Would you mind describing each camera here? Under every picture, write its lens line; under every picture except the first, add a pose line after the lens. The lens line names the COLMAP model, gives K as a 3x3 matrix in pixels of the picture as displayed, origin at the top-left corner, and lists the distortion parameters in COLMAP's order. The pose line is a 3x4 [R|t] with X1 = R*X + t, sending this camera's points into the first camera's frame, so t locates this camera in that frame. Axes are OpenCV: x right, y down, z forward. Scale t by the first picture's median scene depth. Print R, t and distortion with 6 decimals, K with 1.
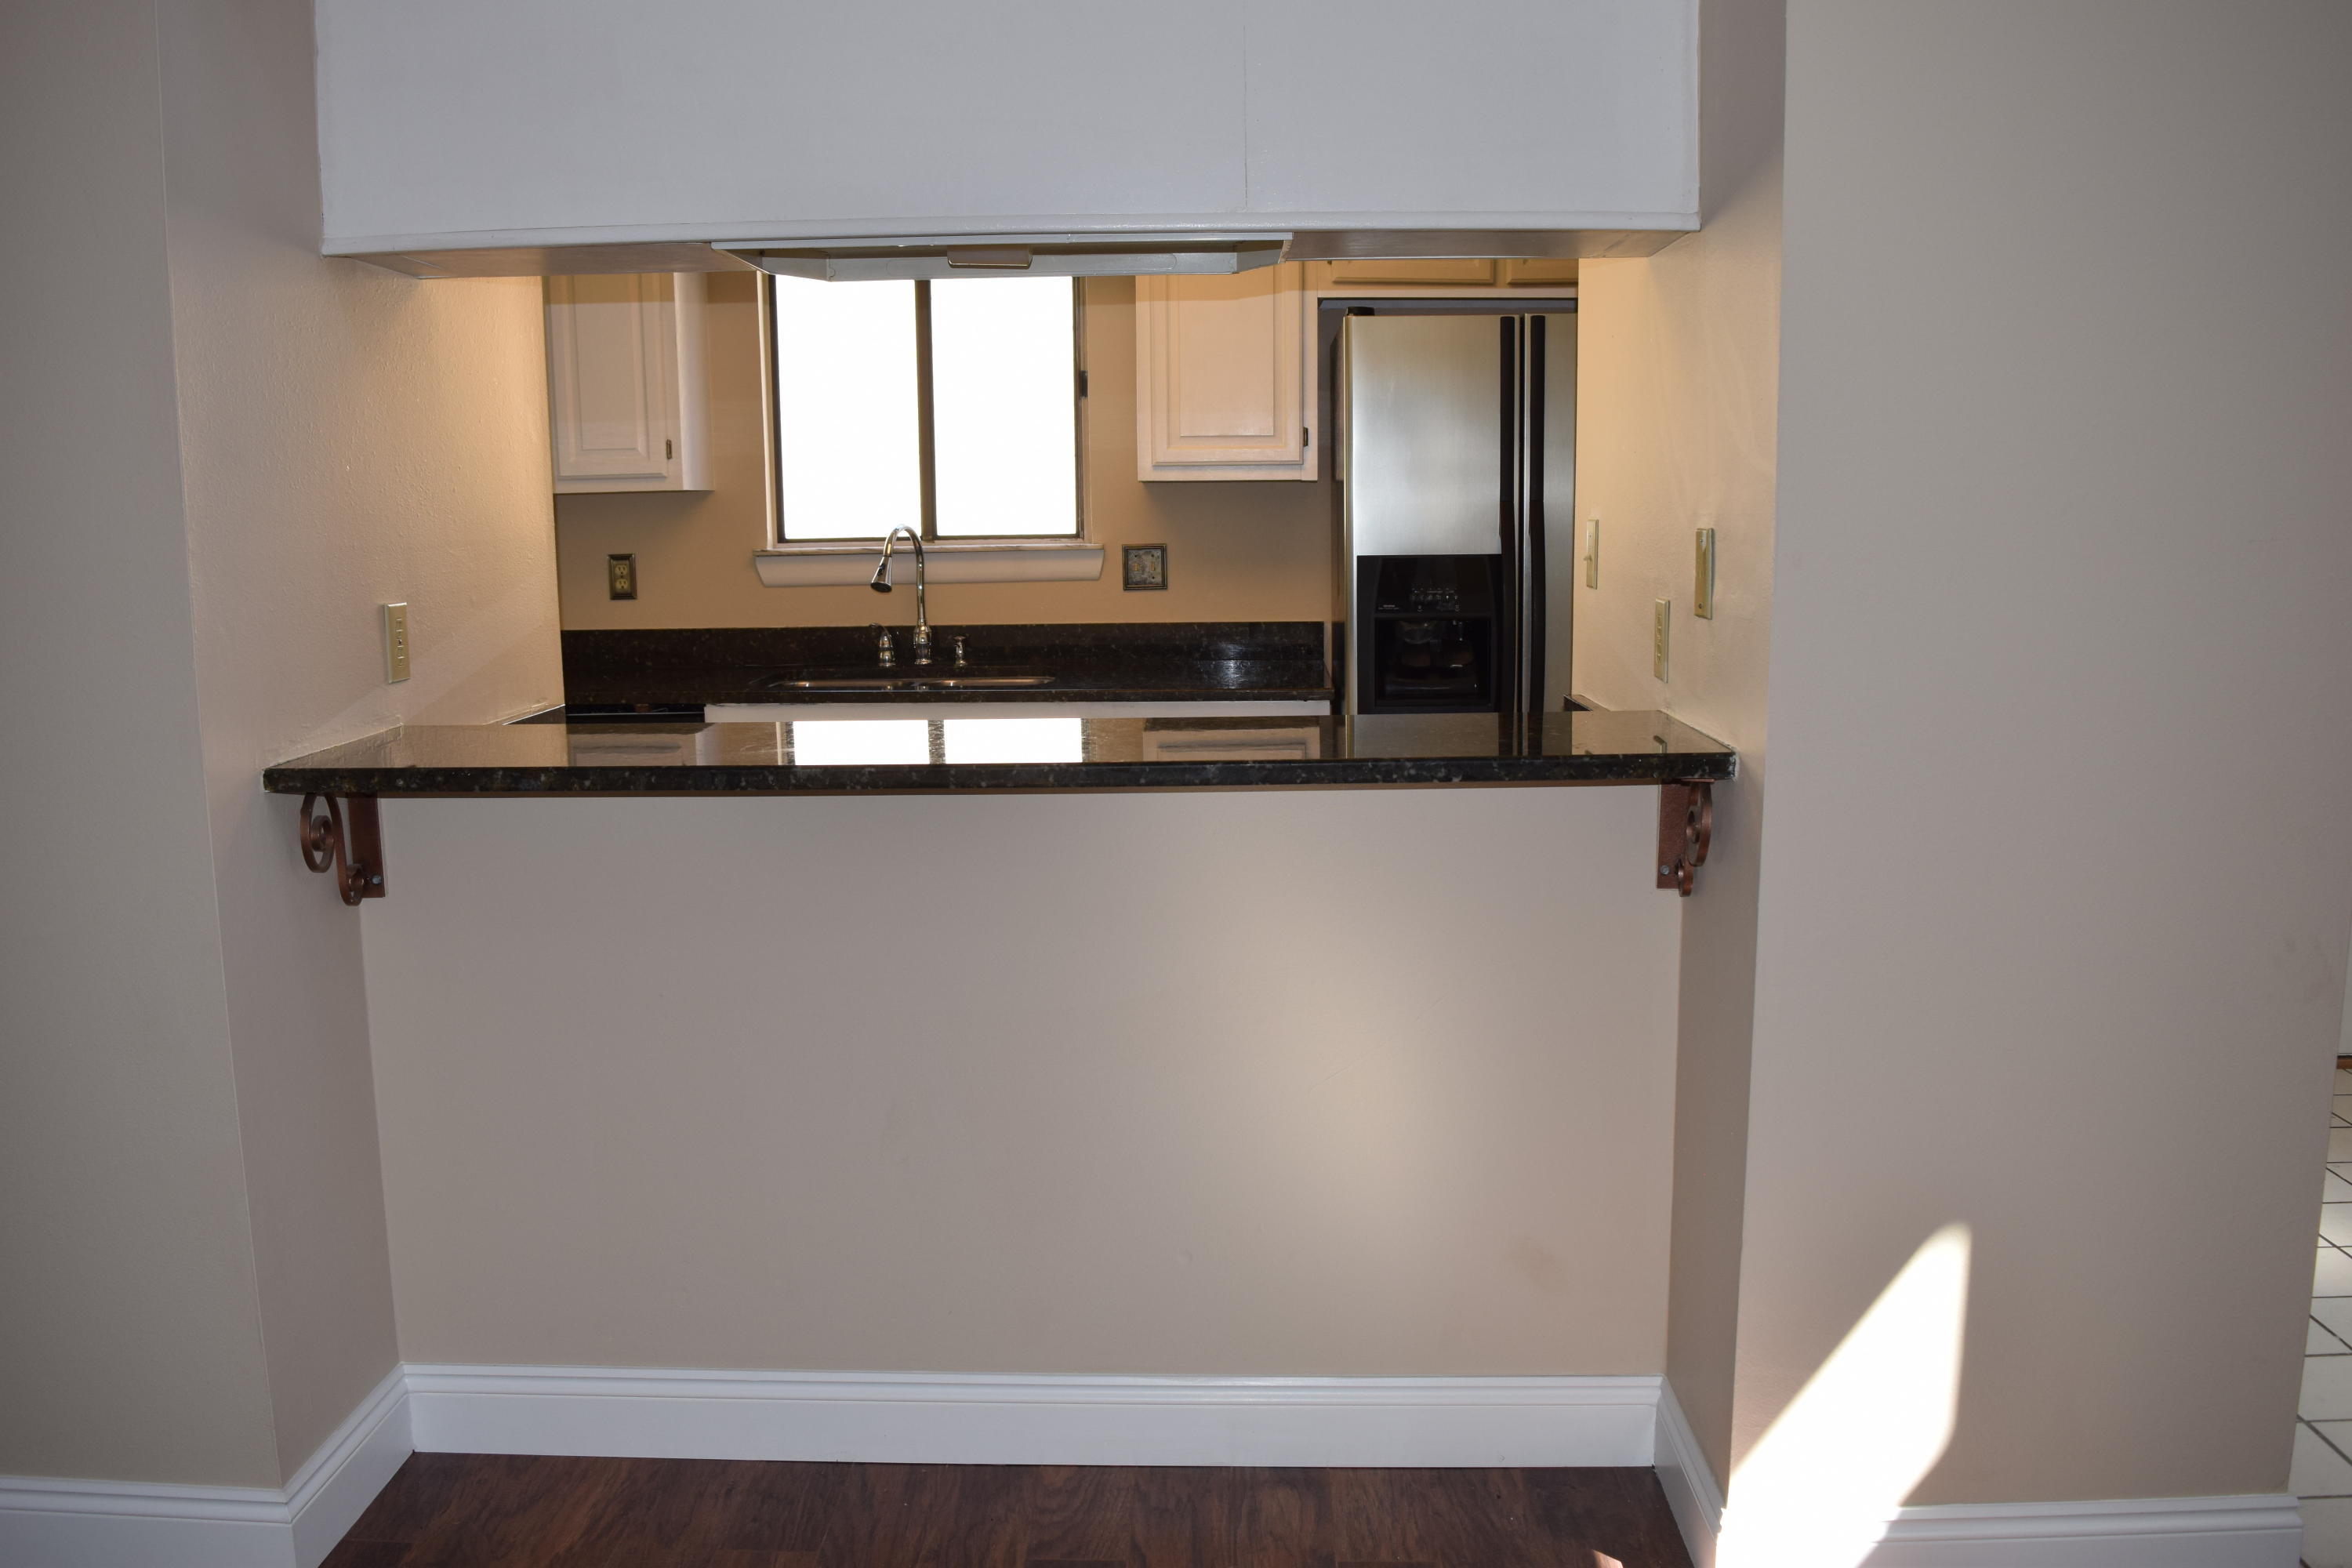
lens RADIAL K [[1857.5, 0, 1169.6], [0, 1857.5, 771.8], [0, 0, 1]] dist [-0.096210, 0.018948]
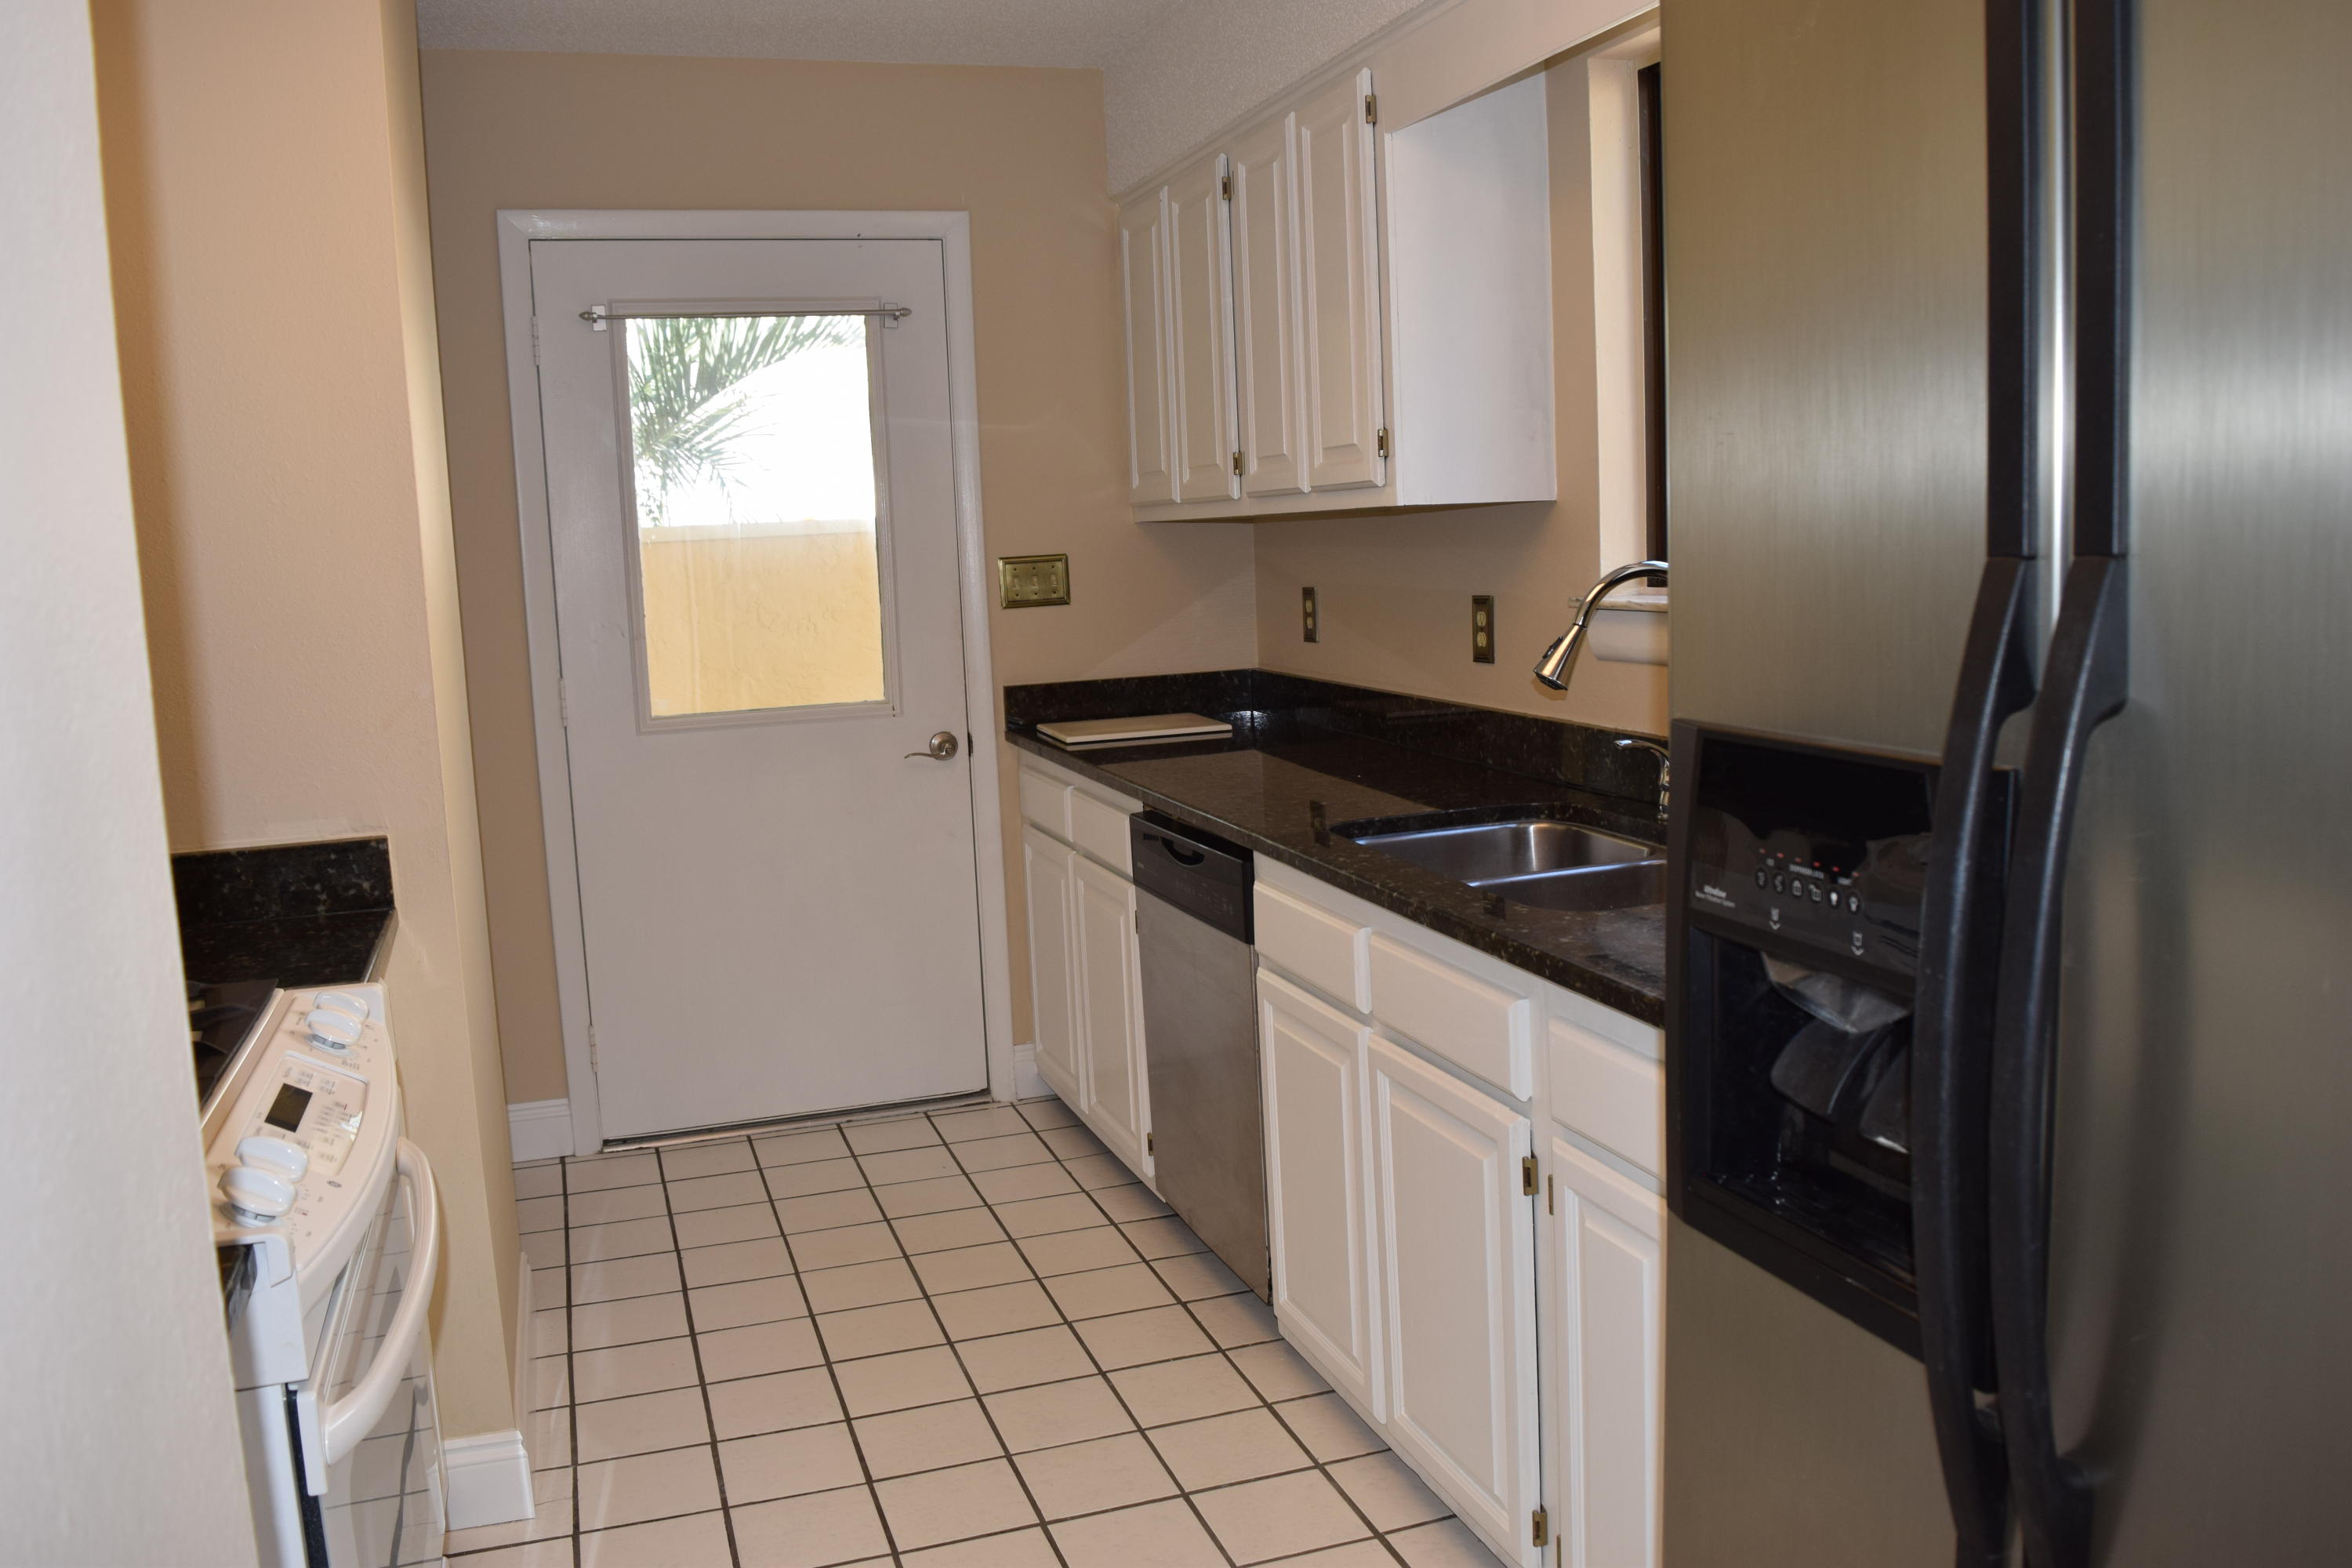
lens RADIAL K [[1857.5, 0, 1169.6], [0, 1857.5, 771.8], [0, 0, 1]] dist [-0.096210, 0.018948]
pose [[0.352629, 0.125043, -0.927371, 0.304022], [-0.110732, 0.989645, 0.091334, -0.103687], [0.929189, 0.070482, 0.362824, 0.650628]]
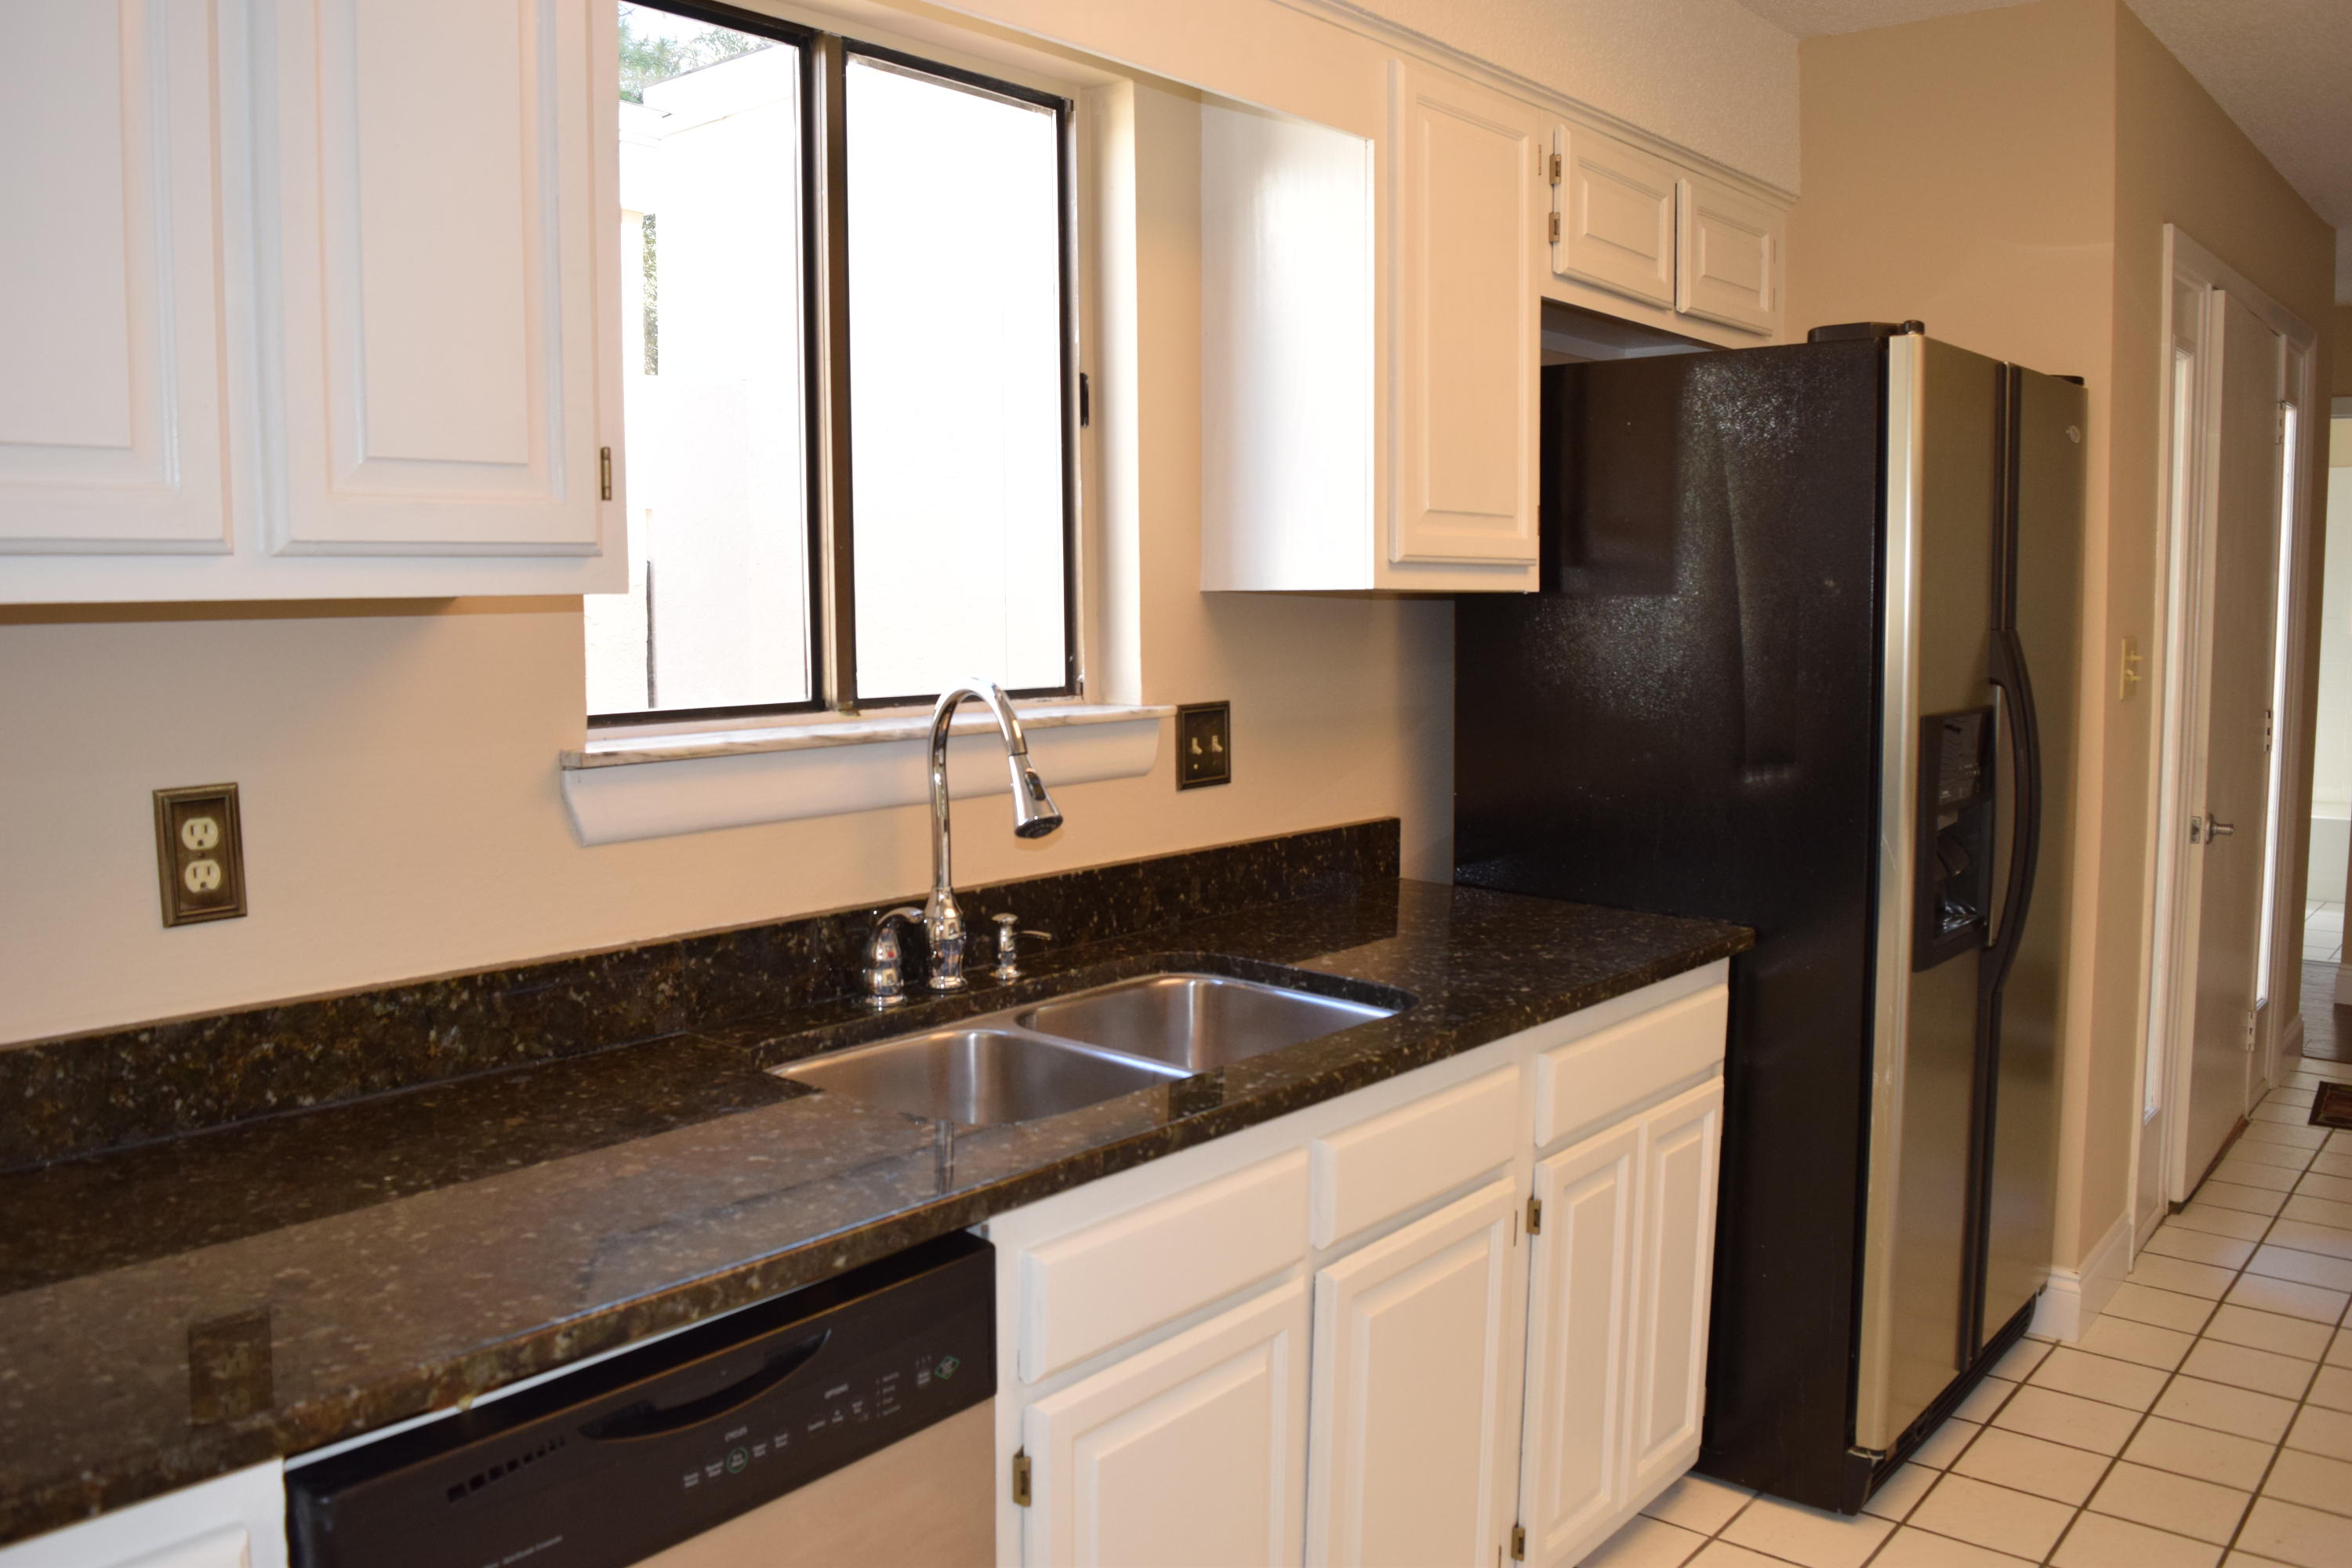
lens RADIAL K [[1857.5, 0, 1169.6], [0, 1857.5, 771.8], [0, 0, 1]] dist [-0.096210, 0.018948]
pose [[0.637257, -0.066236, 0.767799, -0.438105], [0.118610, 0.992859, -0.012792, -0.096013], [-0.761469, 0.099220, 0.640562, 0.657801]]
